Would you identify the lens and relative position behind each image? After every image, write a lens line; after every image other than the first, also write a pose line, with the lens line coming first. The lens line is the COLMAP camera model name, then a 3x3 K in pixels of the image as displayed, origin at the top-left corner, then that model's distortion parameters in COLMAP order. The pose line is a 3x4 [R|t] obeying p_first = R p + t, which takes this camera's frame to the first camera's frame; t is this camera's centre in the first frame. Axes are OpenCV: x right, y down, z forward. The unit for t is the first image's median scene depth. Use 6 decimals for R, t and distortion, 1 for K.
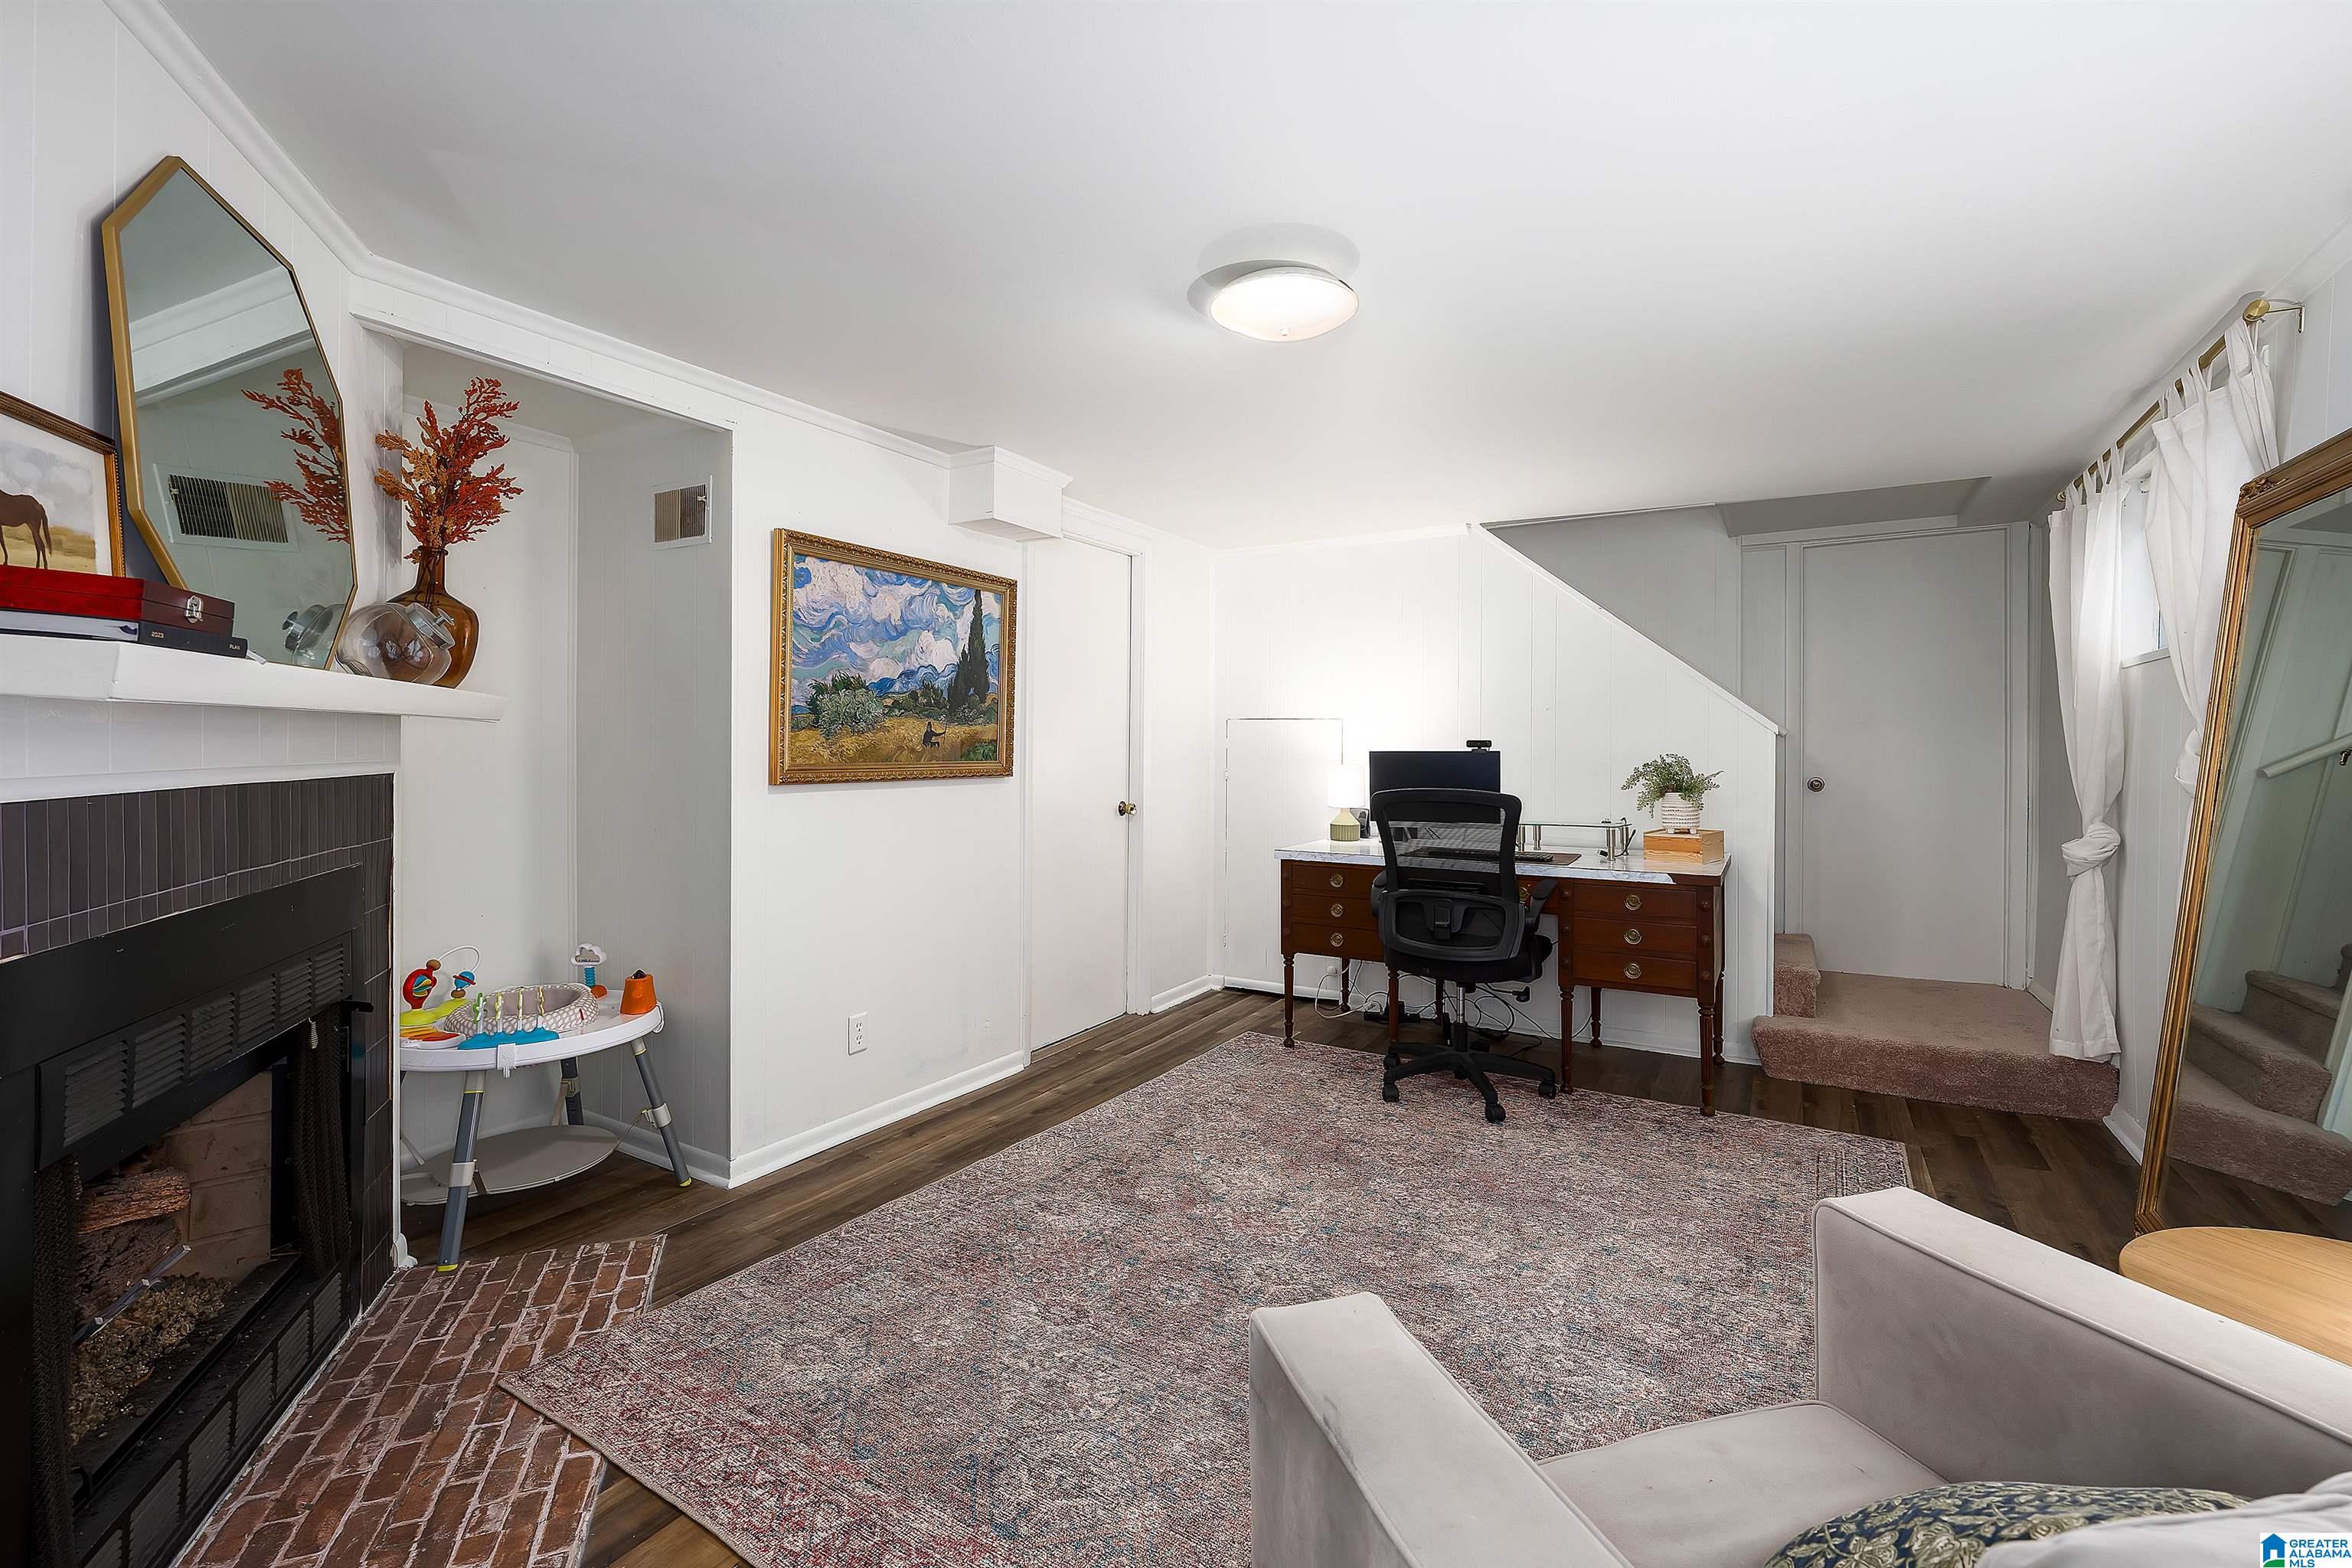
lens RADIAL K [[1017.7, 0, 1186.3], [0, 1017.7, 747.8], [0, 0, 1]] dist [0.000656, -0.000018]
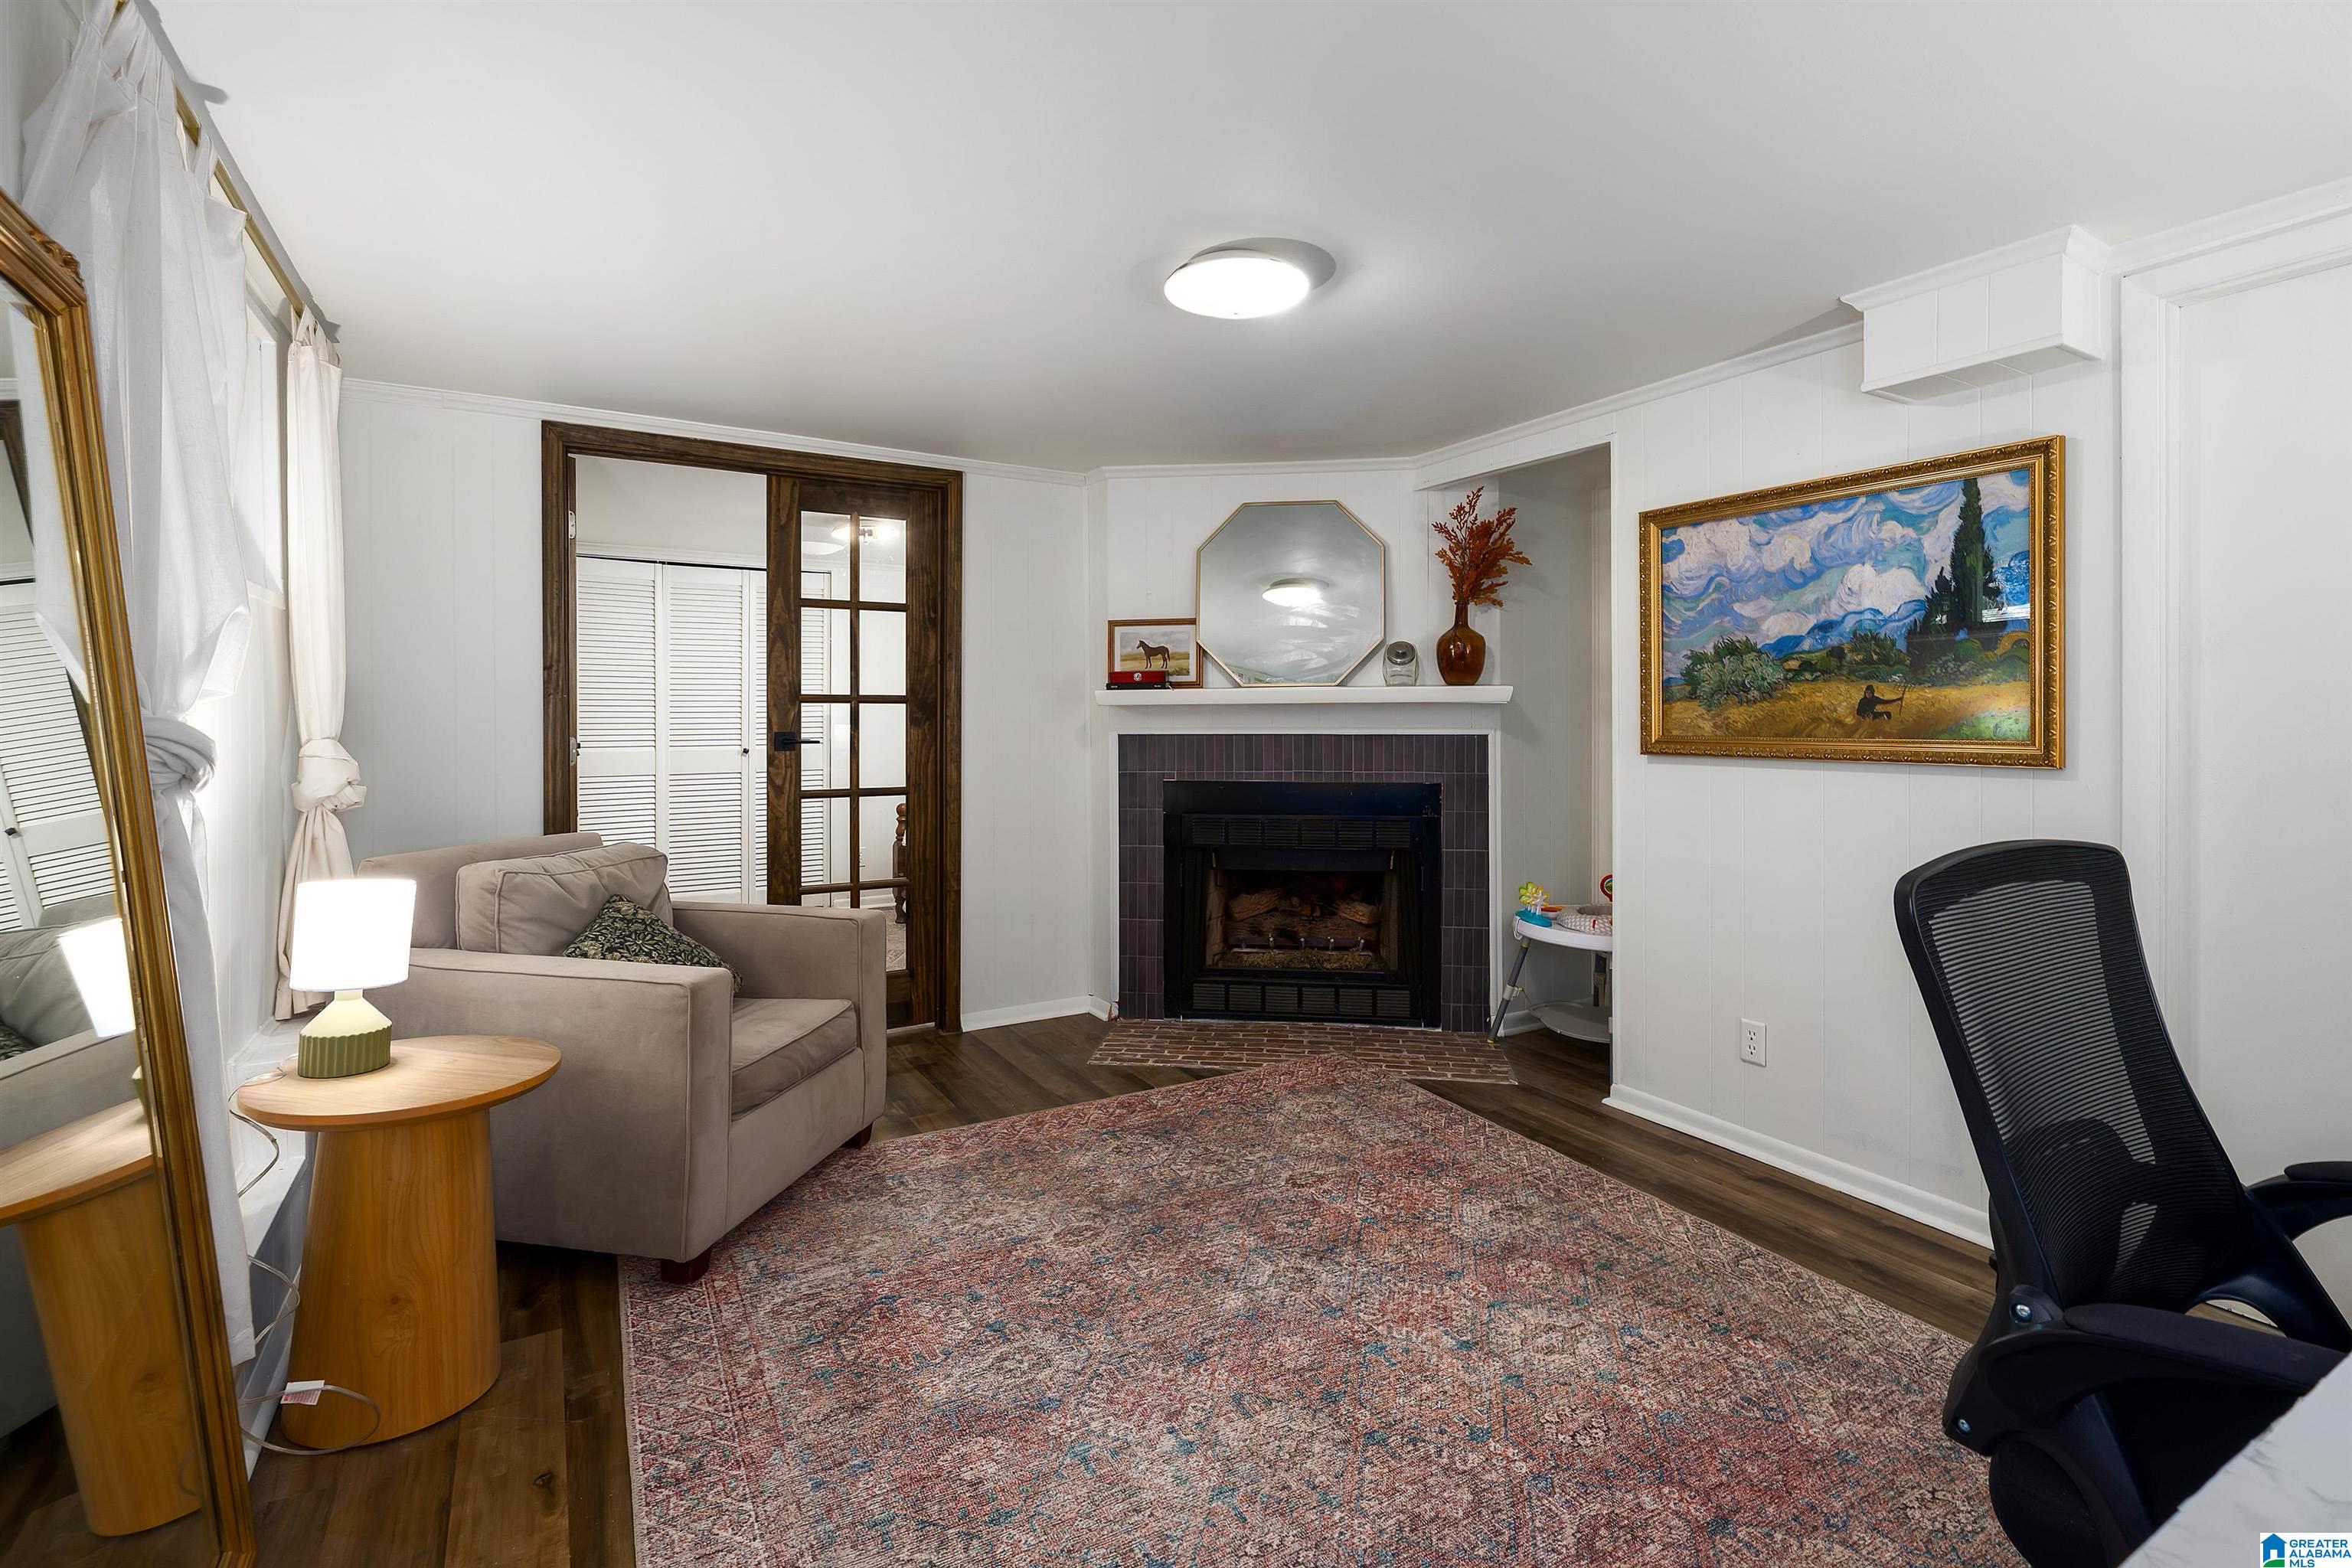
lens RADIAL K [[1075.1, 0, 1175.6], [0, 1075.1, 723.1], [0, 0, 1]] dist [-0.001117, -0.000122]
pose [[-0.483985, -0.002555, -0.875073, 0.724742], [-0.005474, 0.999985, 0.000108, 0.005560], [0.875059, 0.004842, -0.483991, 0.993253]]
